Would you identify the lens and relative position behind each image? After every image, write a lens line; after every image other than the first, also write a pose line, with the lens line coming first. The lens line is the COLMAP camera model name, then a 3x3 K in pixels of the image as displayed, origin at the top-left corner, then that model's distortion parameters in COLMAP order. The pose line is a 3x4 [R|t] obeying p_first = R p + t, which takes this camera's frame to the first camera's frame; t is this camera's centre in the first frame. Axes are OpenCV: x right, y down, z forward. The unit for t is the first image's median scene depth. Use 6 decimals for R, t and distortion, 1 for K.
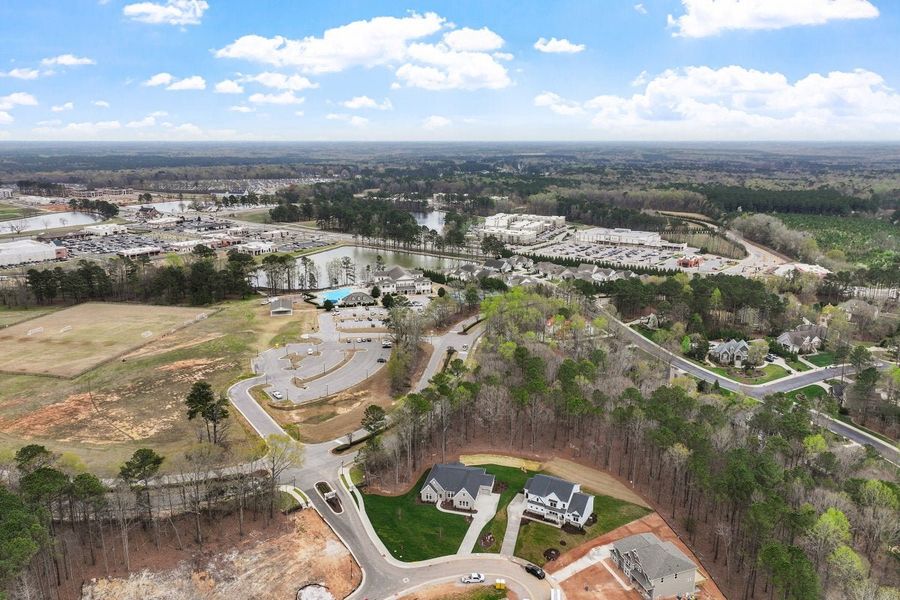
lens RADIAL K [[631.6, 0, 450.0], [0, 631.6, 300.0], [0, 0, 1]] dist [0.004021, 0.003594]
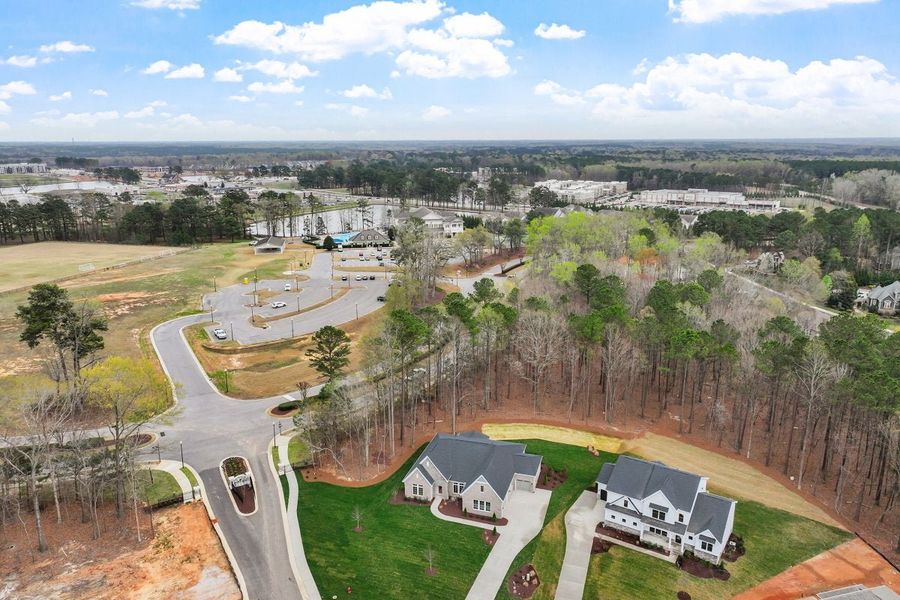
lens RADIAL K [[631.6, 0, 450.0], [0, 631.6, 300.0], [0, 0, 1]] dist [0.004021, 0.003594]
pose [[0.996944, 0.015547, -0.076559, 0.029890], [-0.015550, 0.999879, 0.000554, 0.136524], [0.076559, 0.000638, 0.997065, 0.427079]]
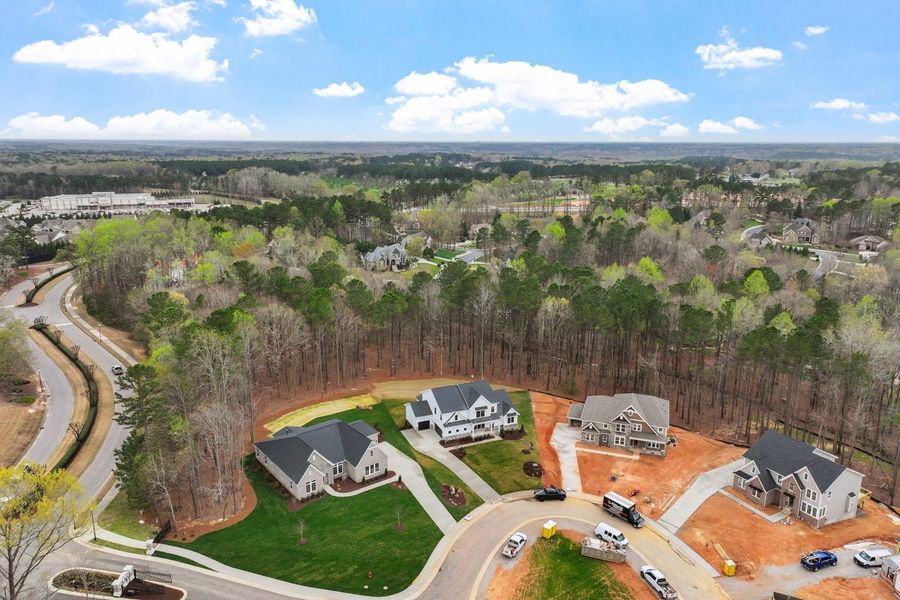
lens RADIAL K [[631.6, 0, 450.0], [0, 631.6, 300.0], [0, 0, 1]] dist [0.004021, 0.003594]
pose [[0.621974, -0.188758, 0.759947, -0.313867], [0.189307, 0.977969, 0.087973, 0.118525], [-0.759810, 0.089146, 0.644004, 0.500061]]
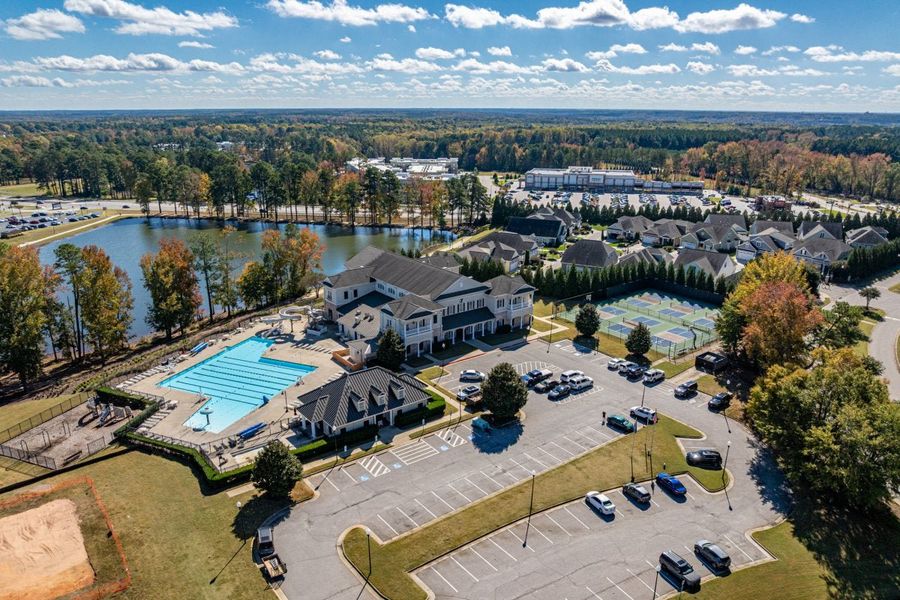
lens RADIAL K [[650.3, 0, 450.0], [0, 650.3, 300.0], [0, 0, 1]] dist [0.002140, 0.000650]
pose [[0.921823, -0.113654, 0.370574, -0.384131], [0.099065, 0.993375, 0.058237, -0.100451], [-0.374738, -0.016973, 0.926975, 1.456116]]
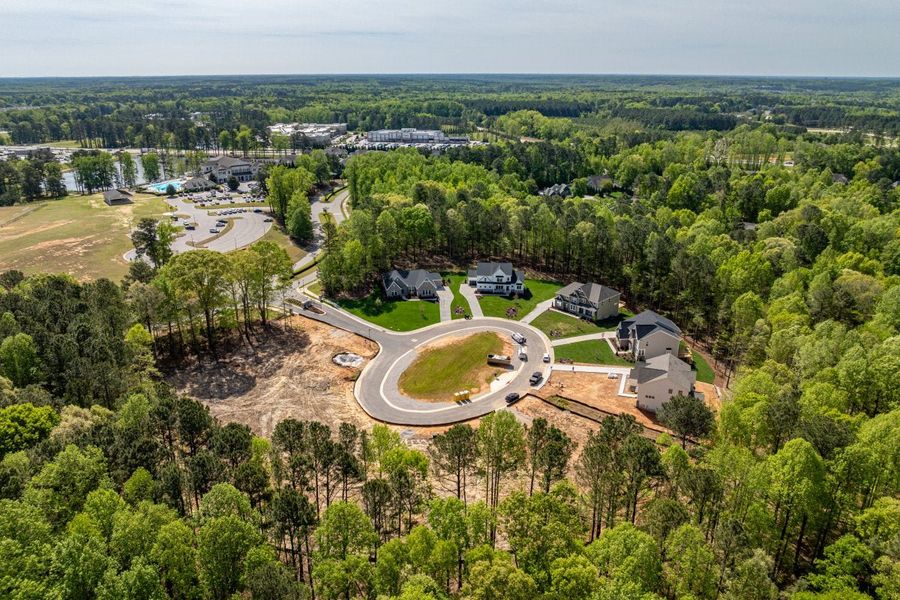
lens RADIAL K [[631.6, 0, 450.0], [0, 631.6, 300.0], [0, 0, 1]] dist [0.004021, 0.003594]
pose [[0.916869, -0.139724, 0.373937, -0.337465], [0.103157, 0.987856, 0.116185, 0.185403], [-0.385630, -0.067952, 0.920148, -0.075882]]
